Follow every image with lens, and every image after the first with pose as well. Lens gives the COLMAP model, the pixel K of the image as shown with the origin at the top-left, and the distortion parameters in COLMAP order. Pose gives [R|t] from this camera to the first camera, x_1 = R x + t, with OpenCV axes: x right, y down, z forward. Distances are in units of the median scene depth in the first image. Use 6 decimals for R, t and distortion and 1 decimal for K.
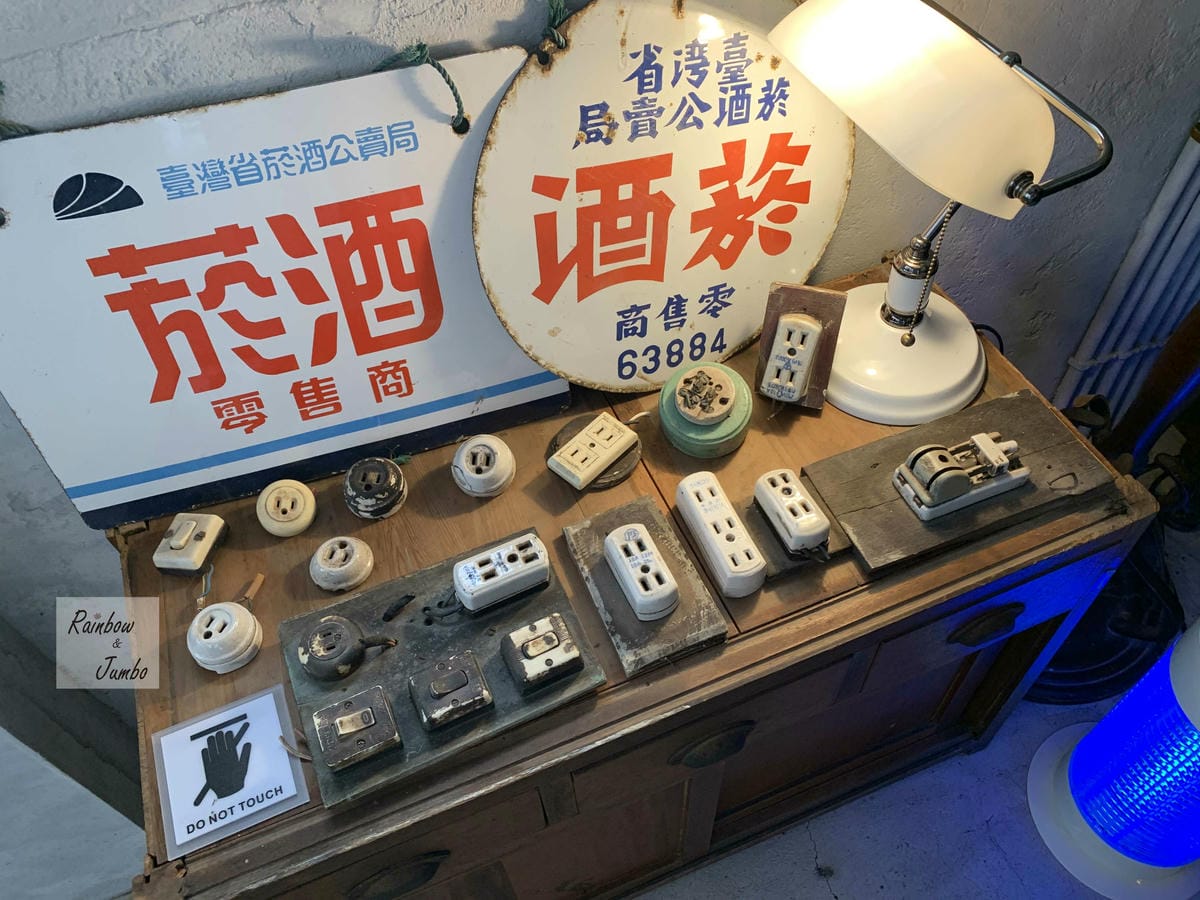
lens RADIAL K [[912.5, 0, 600.0], [0, 912.5, 450.0], [0, 0, 1]] dist [0.004270, -0.002621]
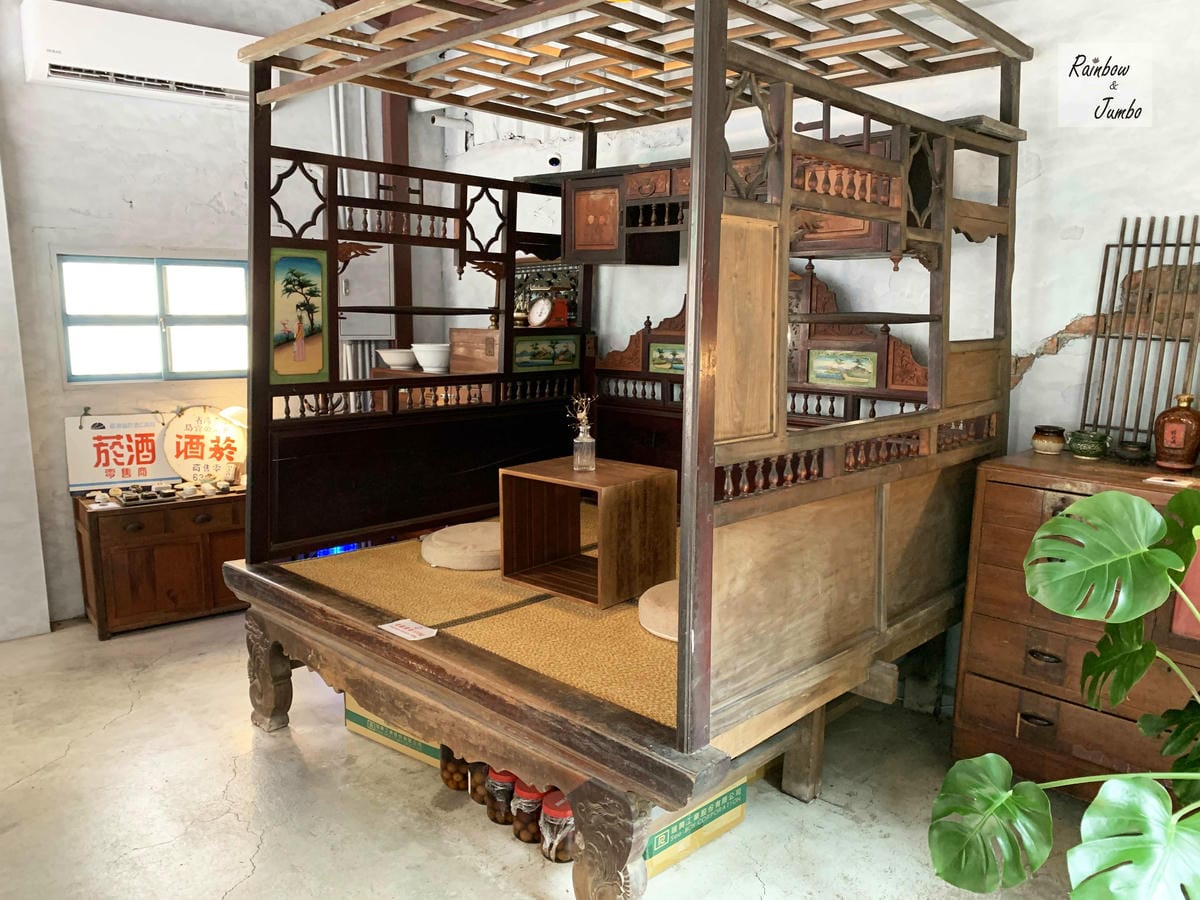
lens RADIAL K [[912.5, 0, 600.0], [0, 912.5, 450.0], [0, 0, 1]] dist [0.004270, -0.002621]
pose [[0.959932, -0.006977, 0.280147, 0.845849], [0.199055, 0.720638, -0.664122, 3.973962], [-0.197251, 0.693277, 0.693152, -3.321559]]
